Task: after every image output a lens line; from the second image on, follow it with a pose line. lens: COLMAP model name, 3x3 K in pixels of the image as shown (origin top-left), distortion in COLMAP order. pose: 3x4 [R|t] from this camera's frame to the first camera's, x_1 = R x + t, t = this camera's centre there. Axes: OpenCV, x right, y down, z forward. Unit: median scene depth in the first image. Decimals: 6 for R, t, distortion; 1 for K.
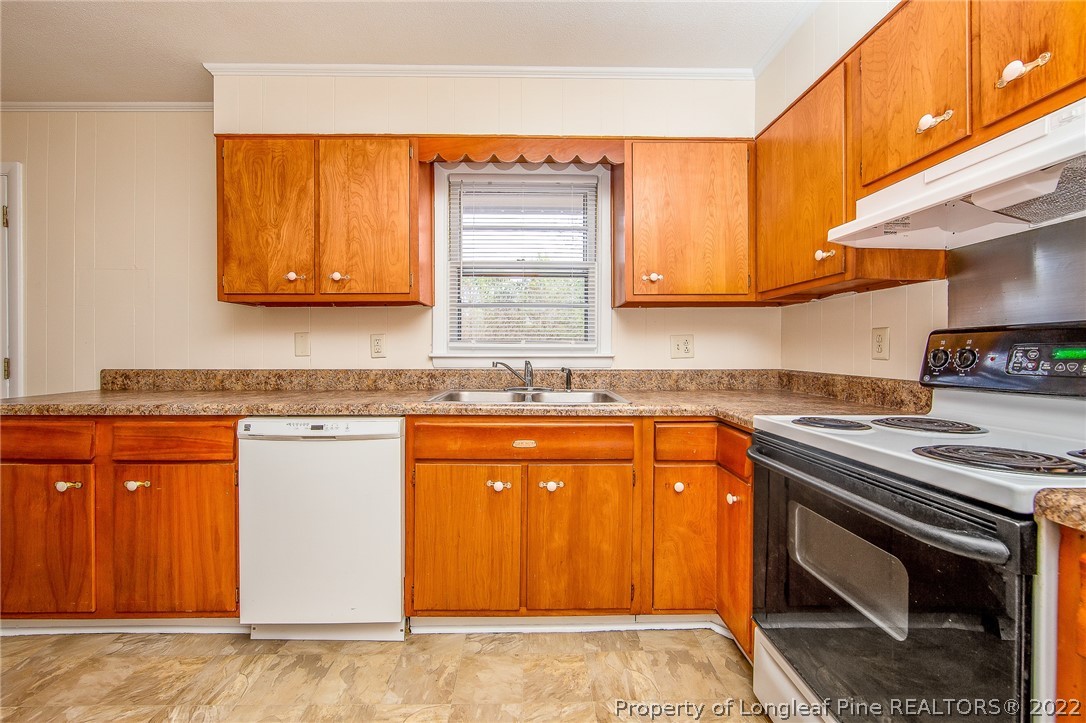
lens RADIAL K [[461.8, 0, 547.8], [0, 461.8, 342.2], [0, 0, 1]] dist [-0.010288, 0.000427]
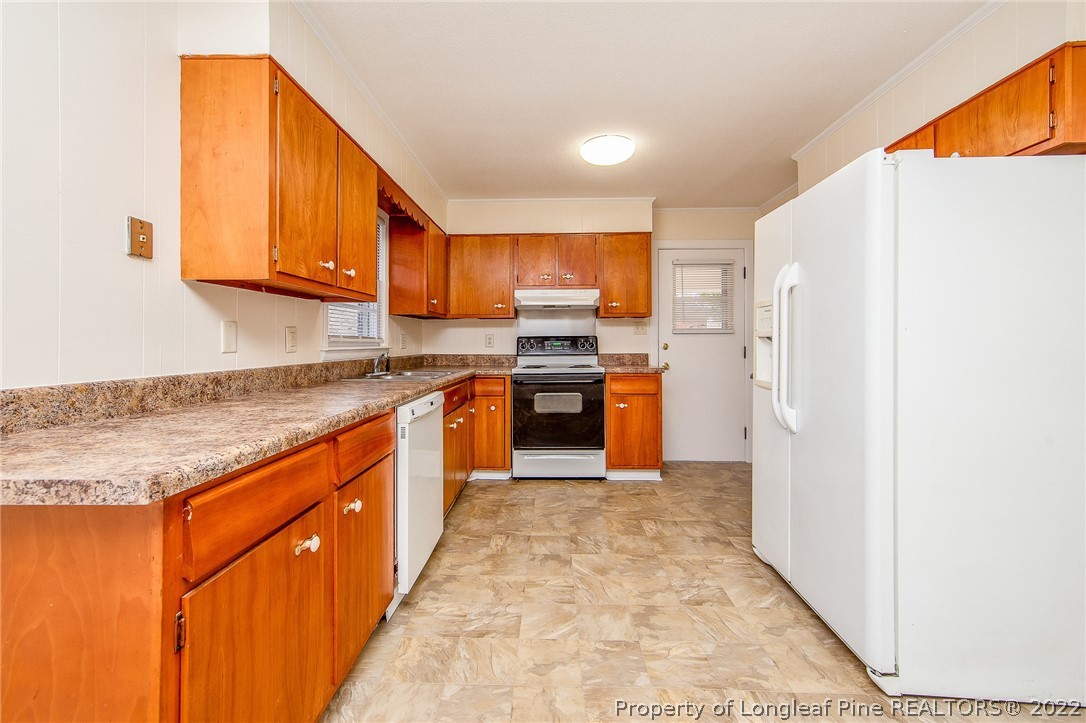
lens RADIAL K [[439.2, 0, 541.7], [0, 439.2, 339.5], [0, 0, 1]] dist [0.008166, 0.000515]
pose [[0.049438, 0.006680, 0.998755, -1.416199], [-0.009600, 0.999935, -0.006212, 0.008593], [-0.998731, -0.009281, 0.049499, 0.521878]]
